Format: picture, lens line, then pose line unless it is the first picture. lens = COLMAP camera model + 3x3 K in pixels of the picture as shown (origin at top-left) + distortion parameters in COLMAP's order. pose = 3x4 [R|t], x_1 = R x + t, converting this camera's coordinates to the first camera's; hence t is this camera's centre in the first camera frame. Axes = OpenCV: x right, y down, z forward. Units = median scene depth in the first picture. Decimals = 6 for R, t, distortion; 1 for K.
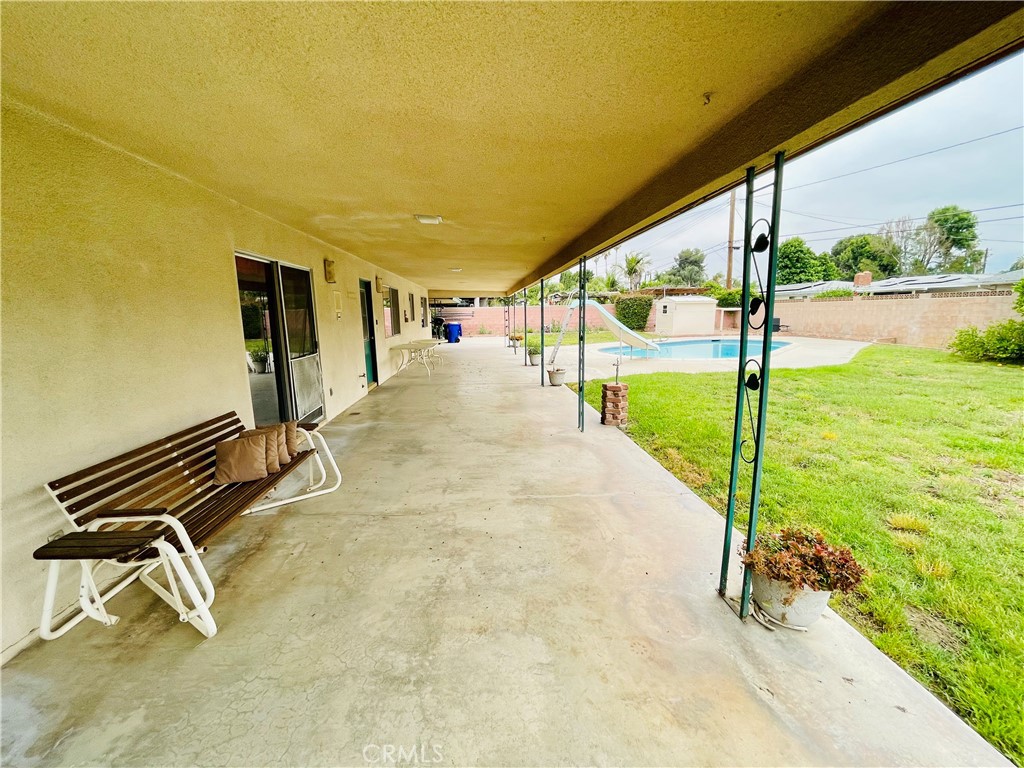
lens RADIAL K [[414.9, 0, 509.0], [0, 414.9, 382.5], [0, 0, 1]] dist [-0.000821, -0.000973]
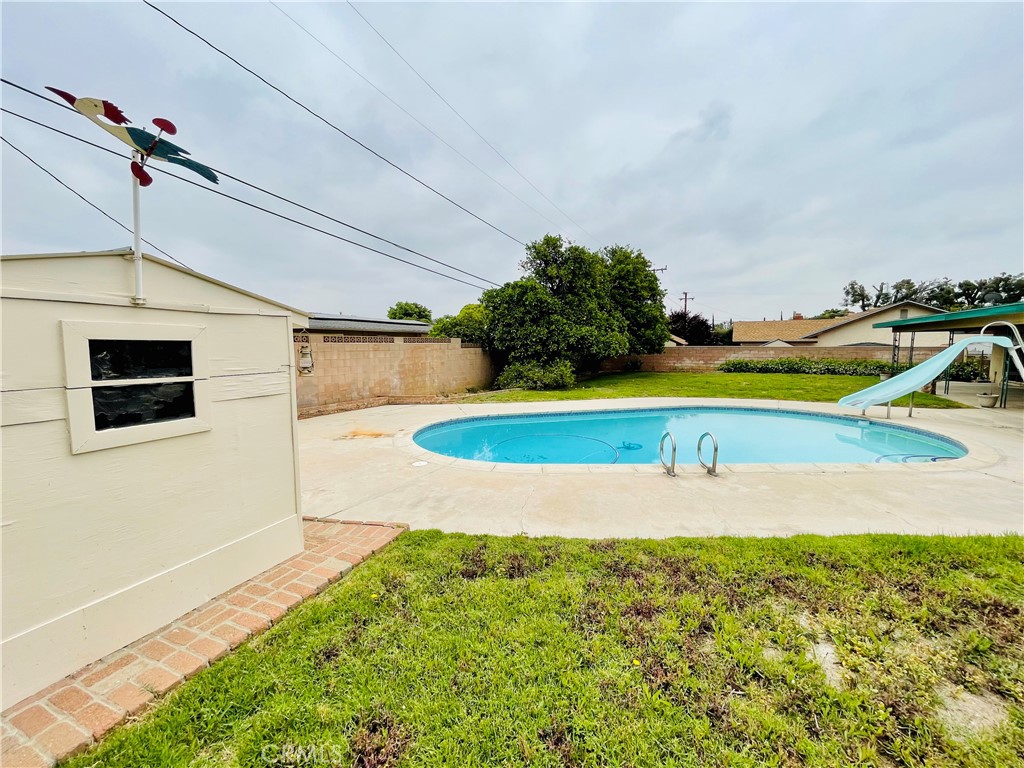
lens RADIAL K [[414.9, 0, 512.1], [0, 414.9, 387.4], [0, 0, 1]] dist [-0.000821, -0.000973]
pose [[-0.853176, -0.033129, 0.520570, 0.601753], [0.105784, 0.966255, 0.234865, -0.444507], [-0.510784, 0.255450, -0.820881, 2.446062]]
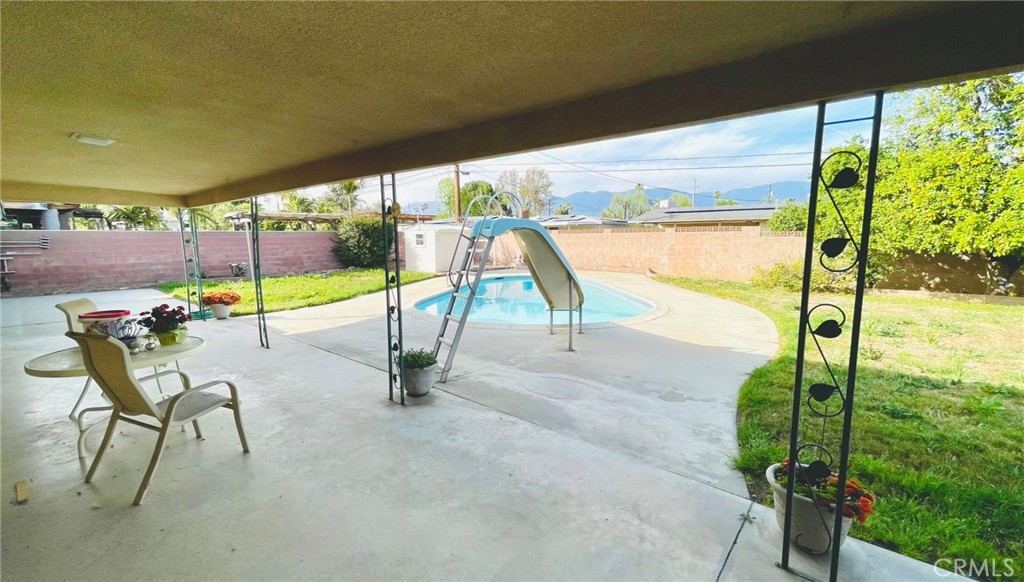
lens RADIAL K [[426.2, 0, 505.6], [0, 426.2, 296.0], [0, 0, 1]] dist [0.000491, -0.000121]
pose [[0.694686, -0.080465, 0.714799, -0.198349], [0.113229, 0.993567, 0.001802, -0.133548], [-0.710346, 0.079684, 0.699328, 0.823833]]
